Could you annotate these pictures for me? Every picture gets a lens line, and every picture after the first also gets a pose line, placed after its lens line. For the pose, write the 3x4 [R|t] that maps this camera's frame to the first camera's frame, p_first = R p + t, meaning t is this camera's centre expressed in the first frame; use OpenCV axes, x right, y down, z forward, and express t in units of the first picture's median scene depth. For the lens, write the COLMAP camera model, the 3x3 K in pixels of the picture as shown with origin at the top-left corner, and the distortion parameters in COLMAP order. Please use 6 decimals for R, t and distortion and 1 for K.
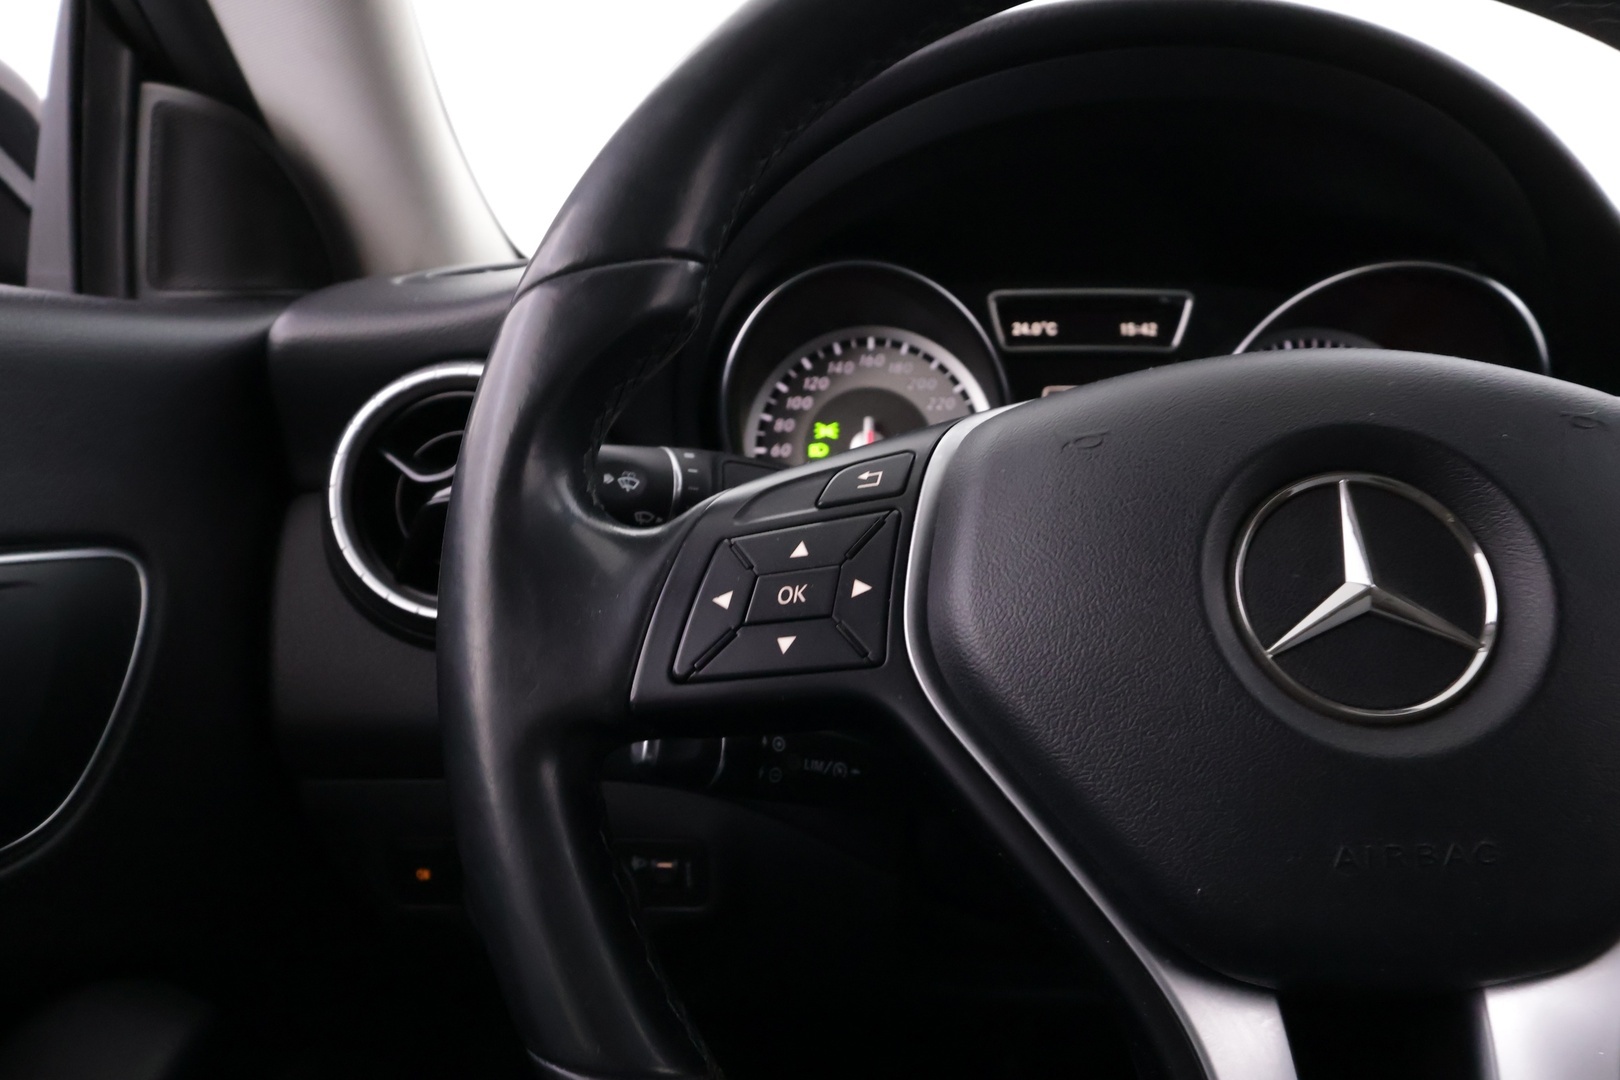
lens RADIAL K [[1131.7, 0, 808.5], [0, 1131.7, 537.2], [0, 0, 1]] dist [0.043220, -0.001093]
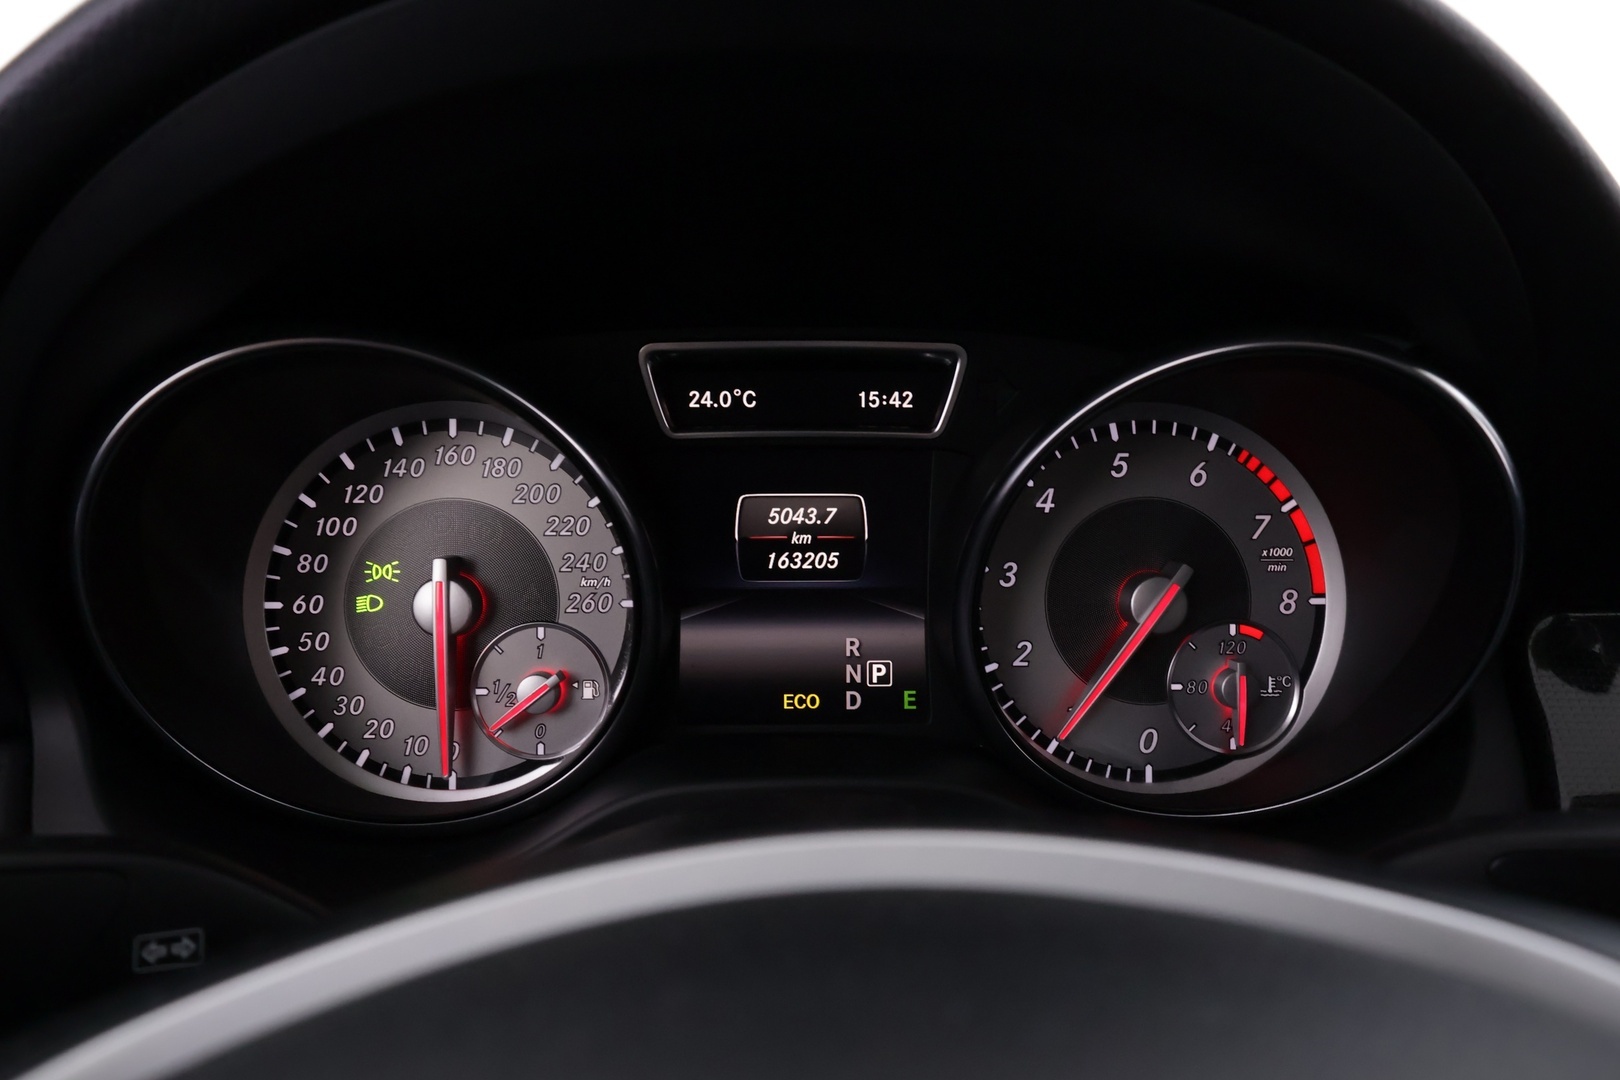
lens RADIAL K [[1131.7, 0, 807.6], [0, 1131.7, 548.0], [0, 0, 1]] dist [0.043220, -0.001093]
pose [[0.998615, -0.016150, 0.050080, 0.215433], [0.010298, 0.993315, 0.114976, -0.175088], [-0.051602, -0.114301, 0.992105, 0.371529]]
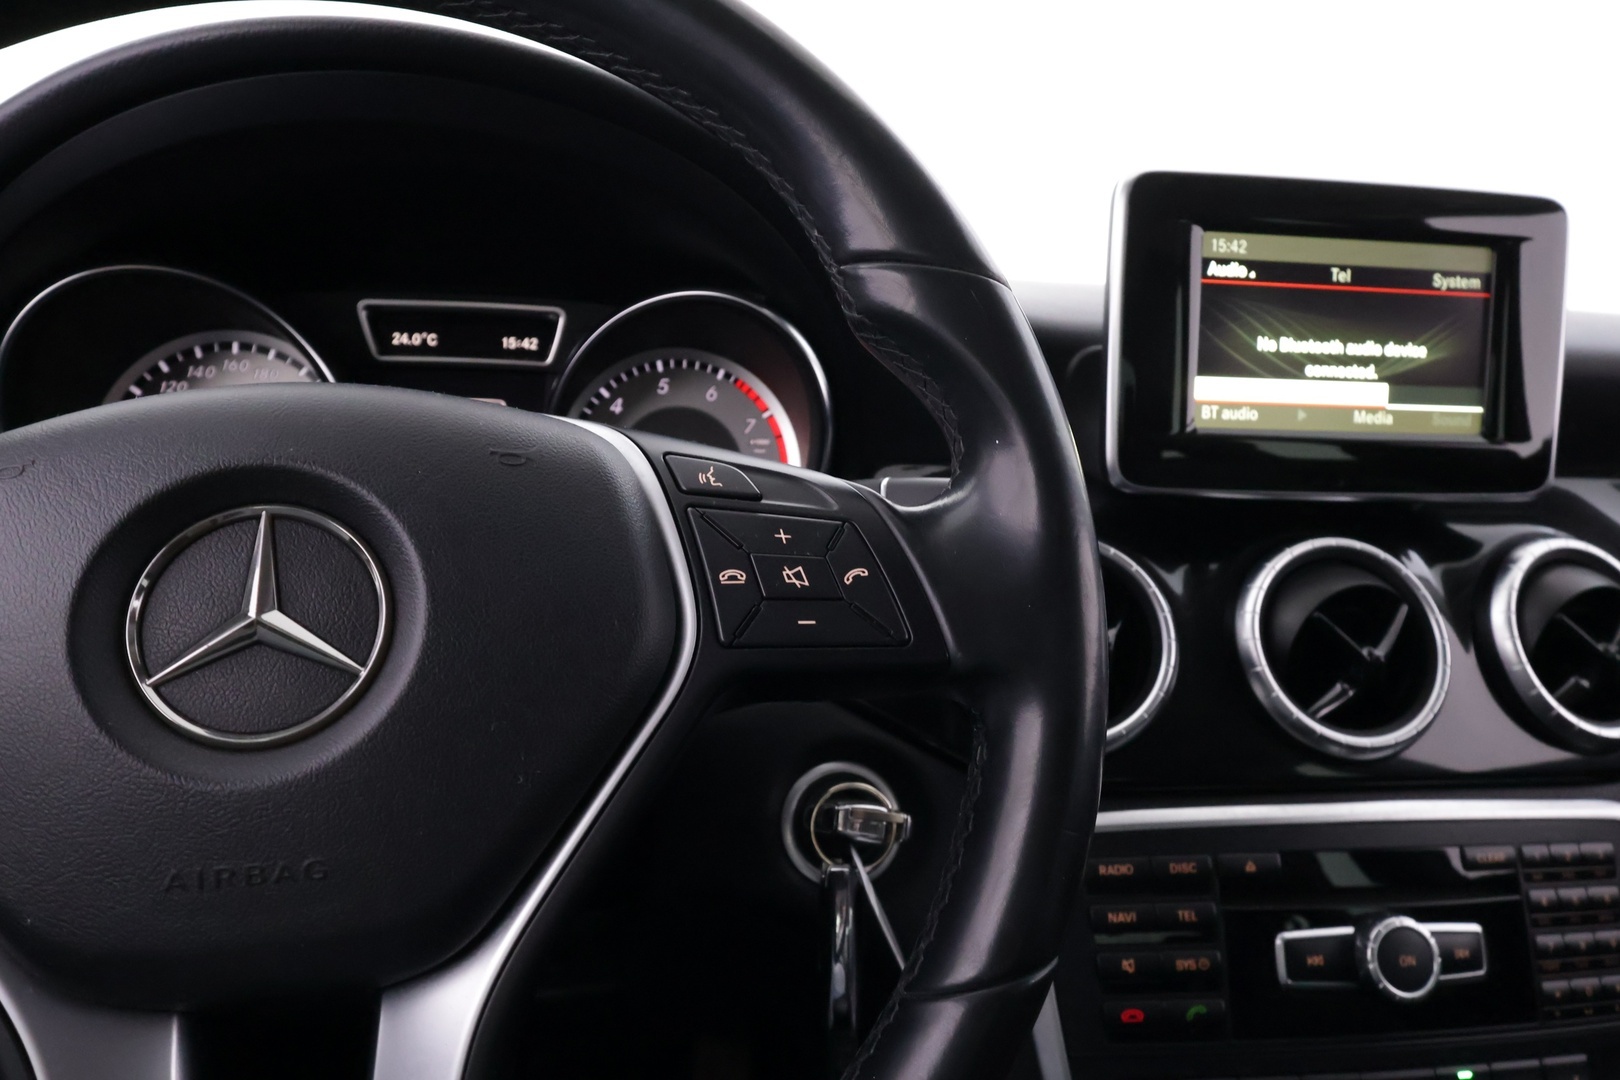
lens RADIAL K [[1131.7, 0, 809.6], [0, 1131.7, 545.3], [0, 0, 1]] dist [0.043220, -0.001093]
pose [[0.992179, 0.005455, 0.124707, 0.424057], [-0.007360, 0.999863, 0.014821, -0.019414], [-0.124609, -0.015623, 0.992083, -0.042656]]
